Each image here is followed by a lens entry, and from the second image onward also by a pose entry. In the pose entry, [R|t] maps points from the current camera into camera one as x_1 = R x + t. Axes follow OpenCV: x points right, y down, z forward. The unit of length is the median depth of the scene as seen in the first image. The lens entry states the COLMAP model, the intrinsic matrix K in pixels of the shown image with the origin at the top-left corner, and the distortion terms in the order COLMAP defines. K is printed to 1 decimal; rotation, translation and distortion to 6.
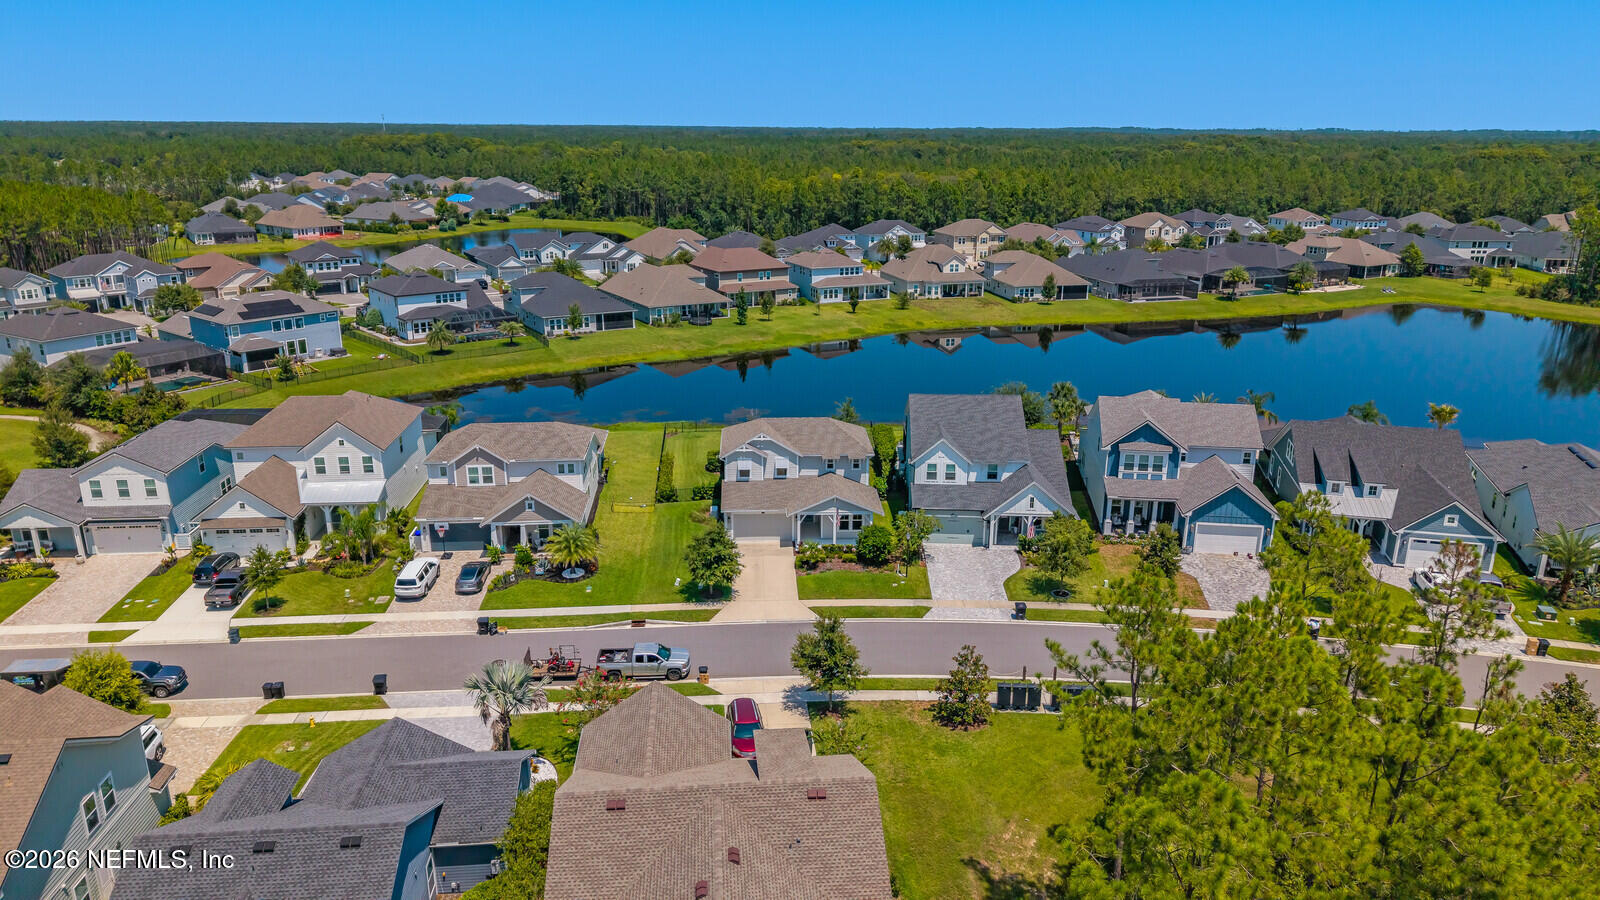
lens RADIAL K [[1067.9, 0, 800.0], [0, 1067.9, 450.0], [0, 0, 1]] dist [0.020505, -0.002169]
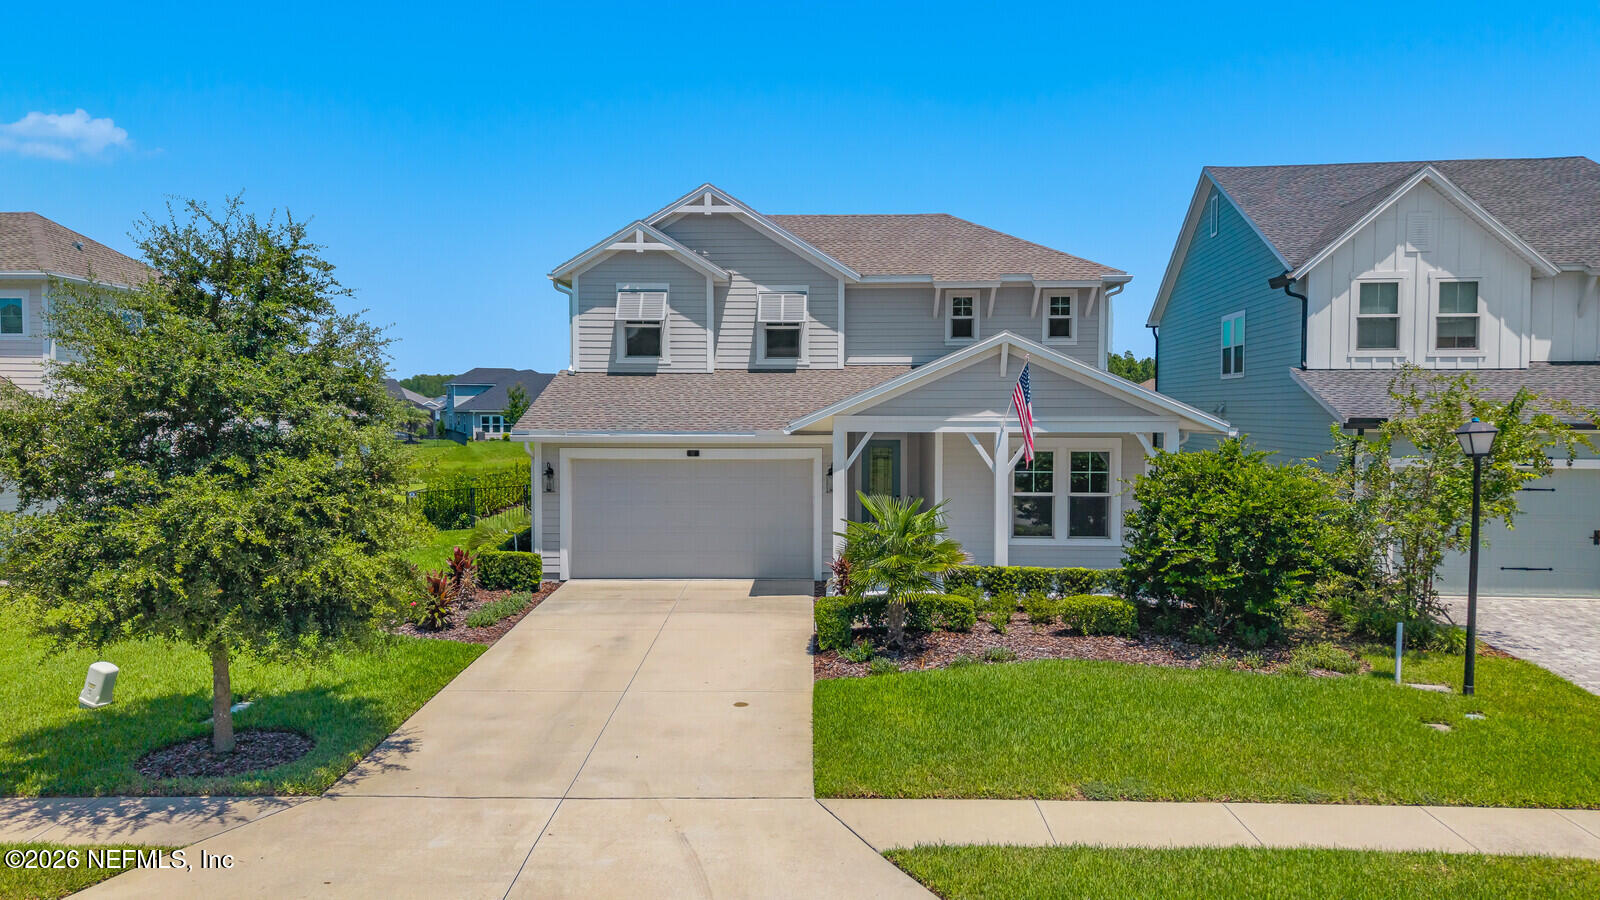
lens RADIAL K [[1067.9, 0, 800.0], [0, 1067.9, 450.0], [0, 0, 1]] dist [0.020505, -0.002169]
pose [[0.997912, 0.006955, -0.064211, 0.005195], [-0.022983, 0.967351, -0.252394, 0.117732], [0.060359, 0.253343, 0.965492, 0.763720]]
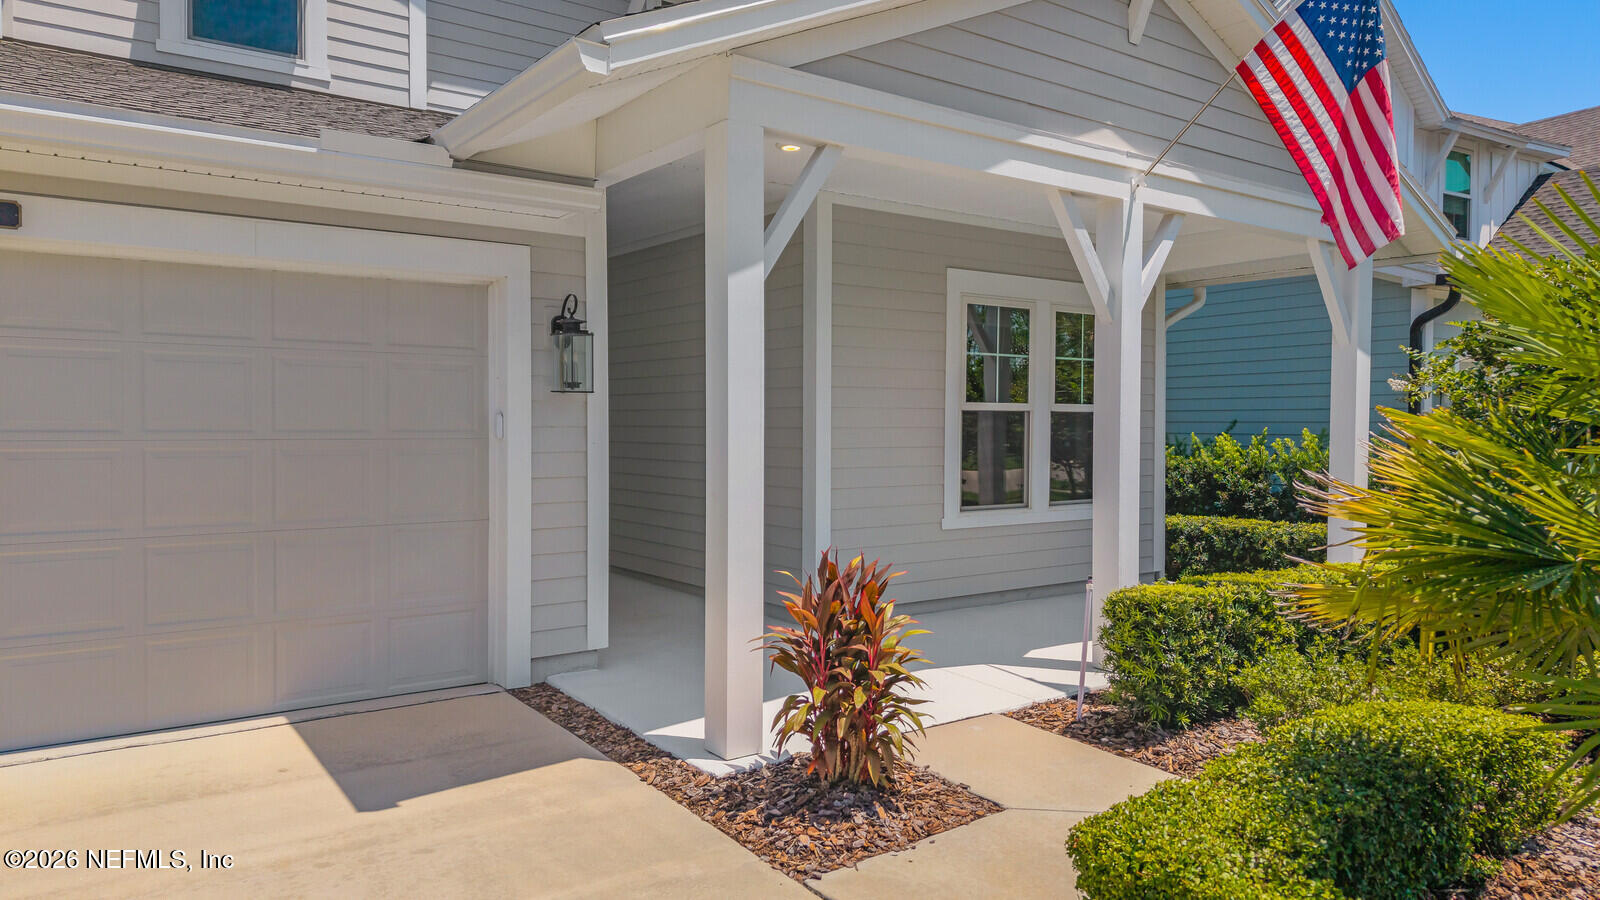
lens RADIAL K [[1067.9, 0, 800.0], [0, 1067.9, 450.0], [0, 0, 1]] dist [0.020505, -0.002169]
pose [[0.832192, -0.009624, 0.554404, -0.029826], [0.153954, 0.964548, -0.214350, 0.088815], [-0.532686, 0.263733, 0.804171, 0.928453]]
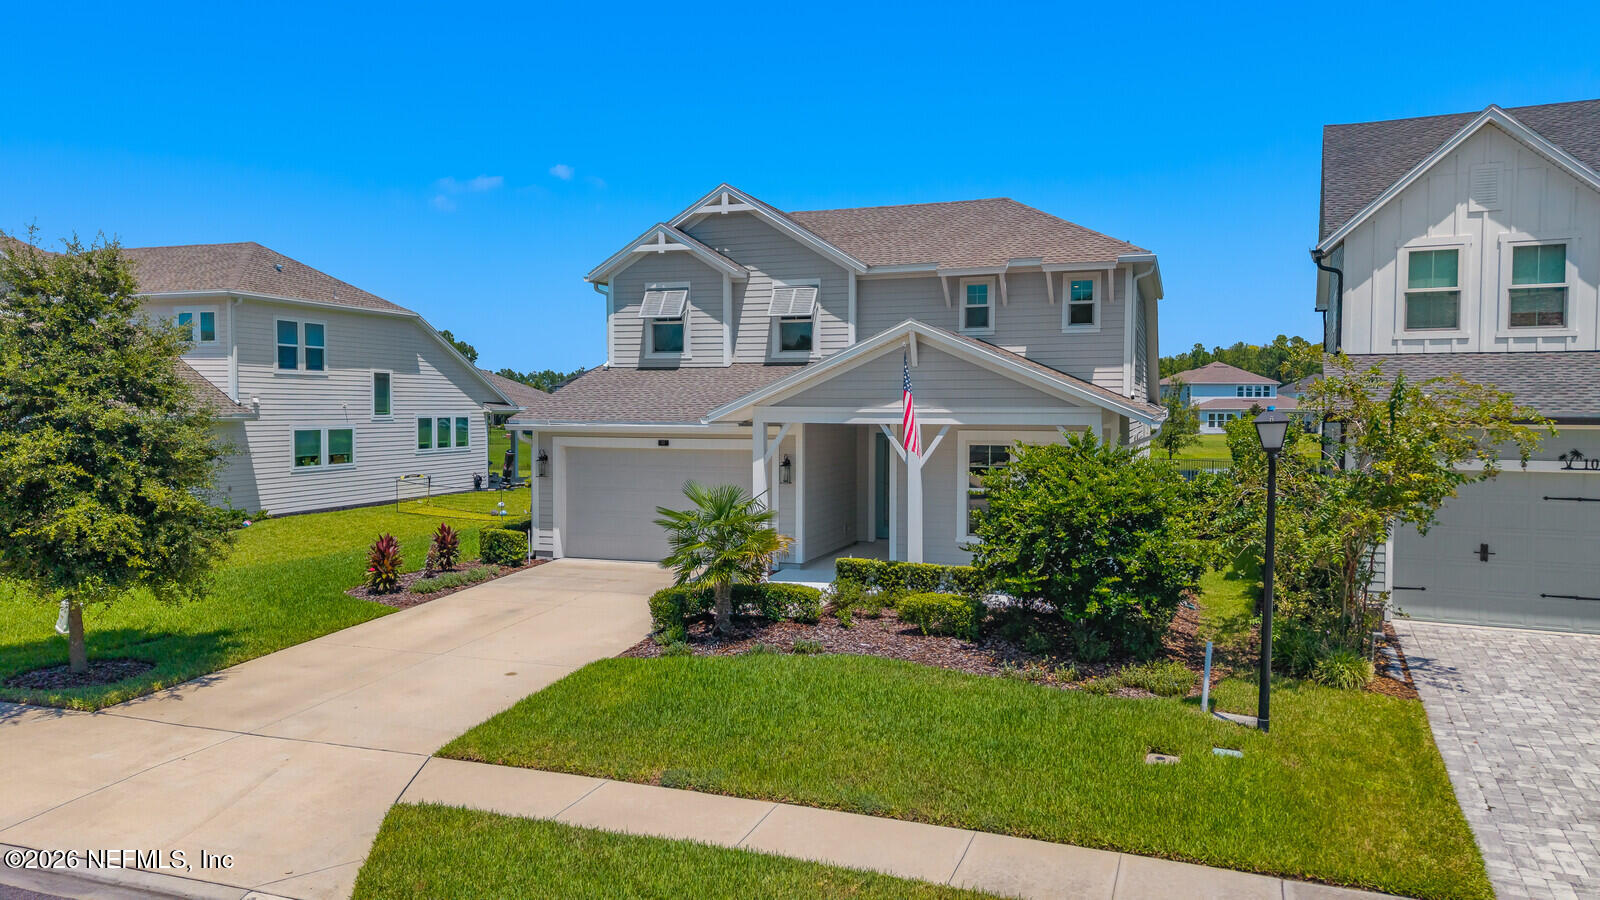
lens RADIAL K [[1067.9, 0, 800.0], [0, 1067.9, 450.0], [0, 0, 1]] dist [0.020505, -0.002169]
pose [[0.925272, 0.021050, -0.378719, 0.090053], [-0.115256, 0.966851, -0.227849, 0.113736], [0.361369, 0.254472, 0.897027, 0.780162]]
